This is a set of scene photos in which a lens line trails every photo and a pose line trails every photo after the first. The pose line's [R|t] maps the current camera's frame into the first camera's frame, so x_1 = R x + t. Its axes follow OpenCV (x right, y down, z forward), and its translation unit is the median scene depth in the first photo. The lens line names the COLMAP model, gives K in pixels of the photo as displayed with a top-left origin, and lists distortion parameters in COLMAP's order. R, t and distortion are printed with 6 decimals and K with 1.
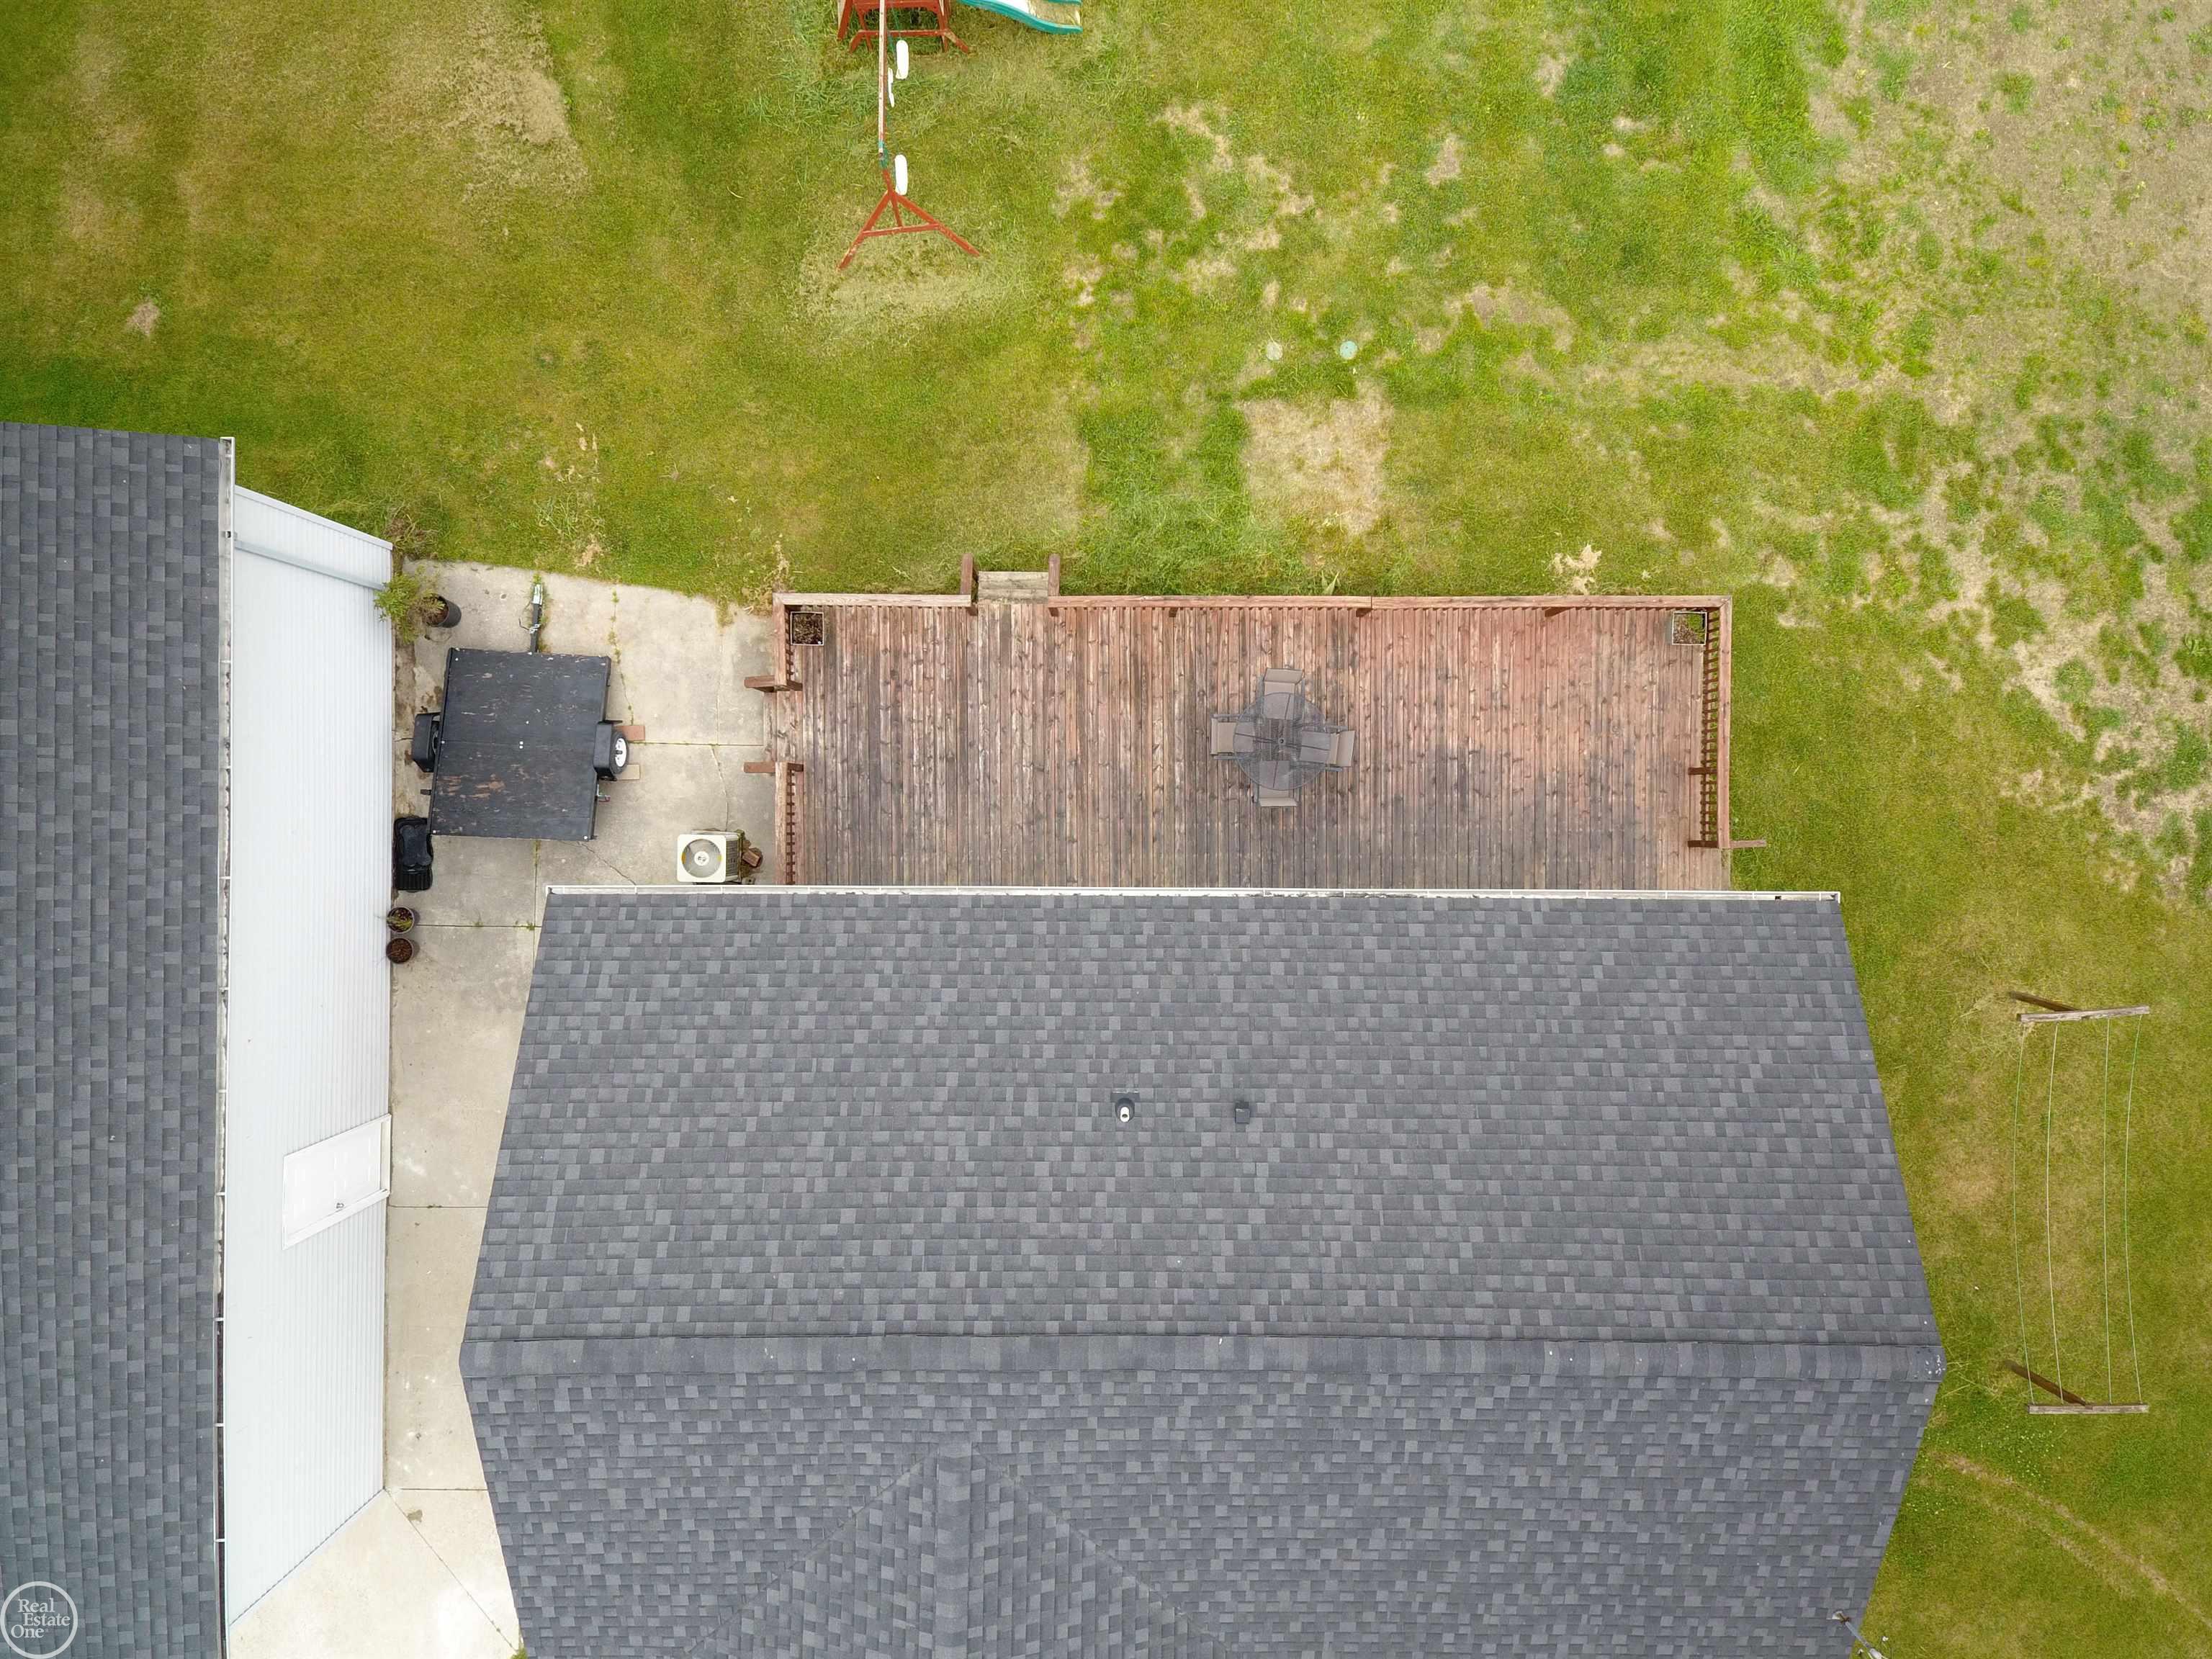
lens RADIAL K [[1304.3, 0, 1122.9], [0, 1304.3, 826.1], [0, 0, 1]] dist [0.096950, -0.078058]
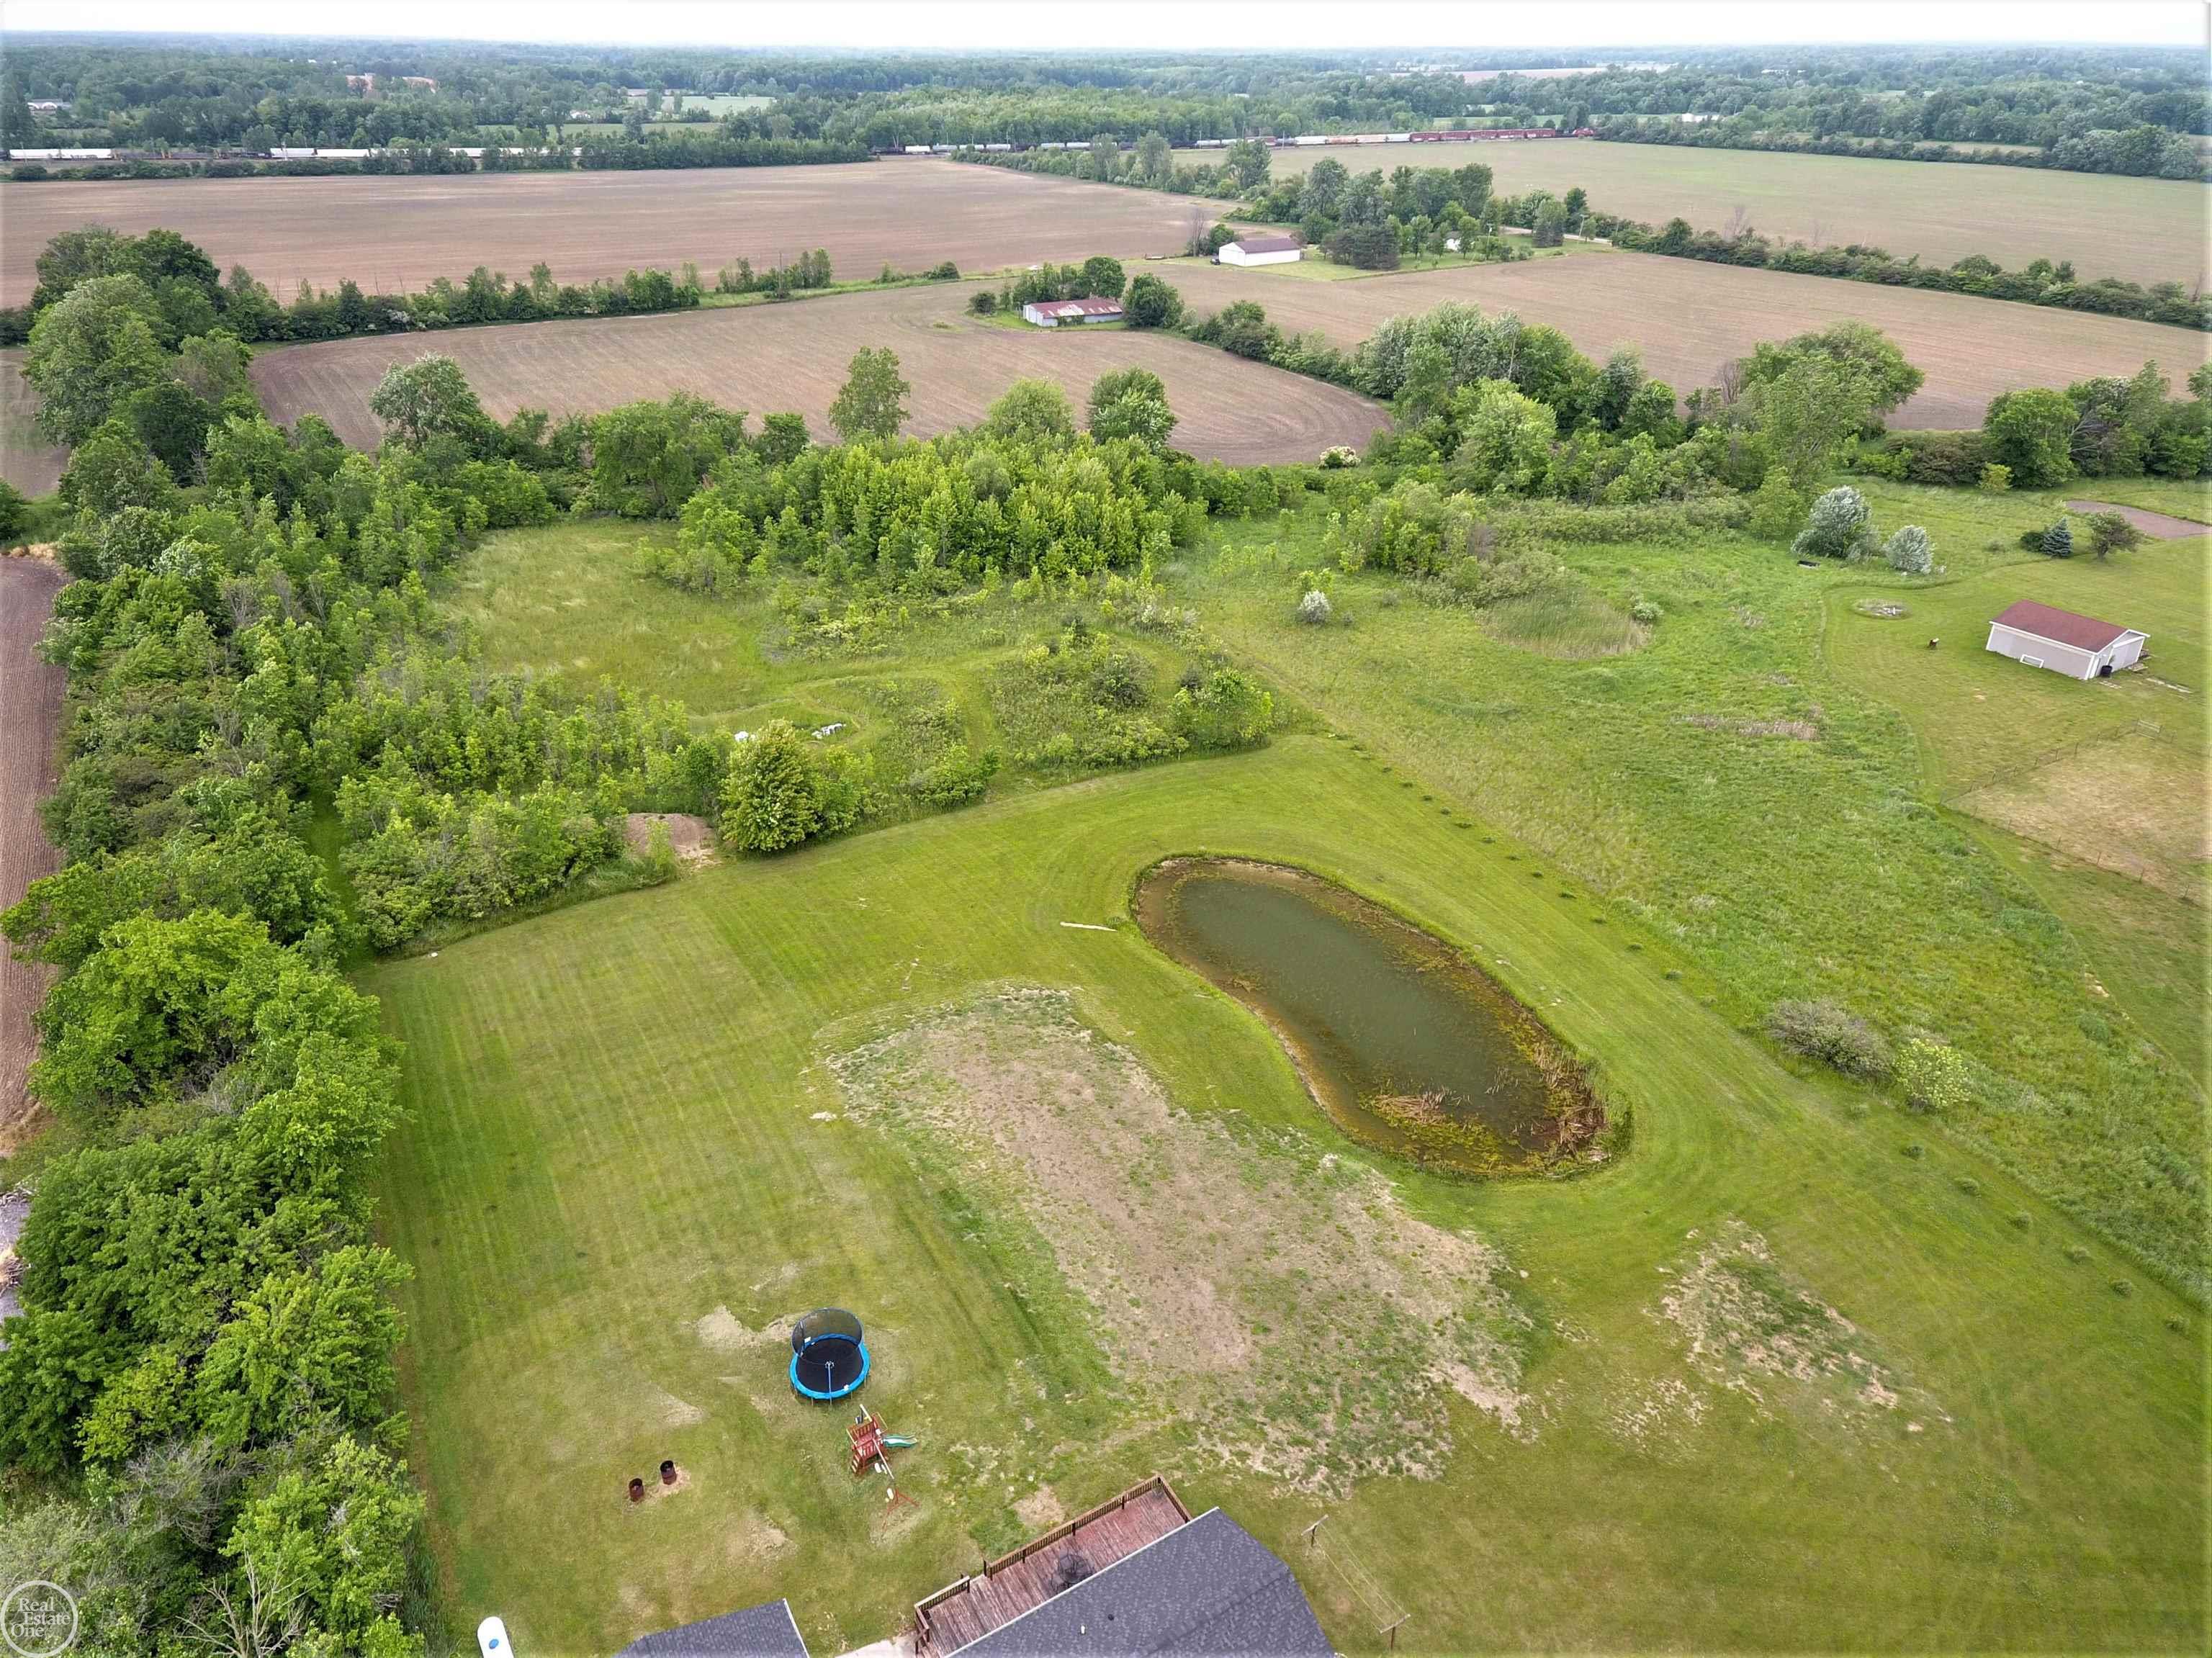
lens RADIAL K [[1304.2, 0, 1122.9], [0, 1304.2, 825.6], [0, 0, 1]] dist [0.096950, -0.078058]
pose [[0.838983, -0.209864, 0.502060, -0.991012], [0.541889, 0.406372, -0.735675, 1.593070], [-0.049631, 0.889280, 0.454662, -2.036766]]
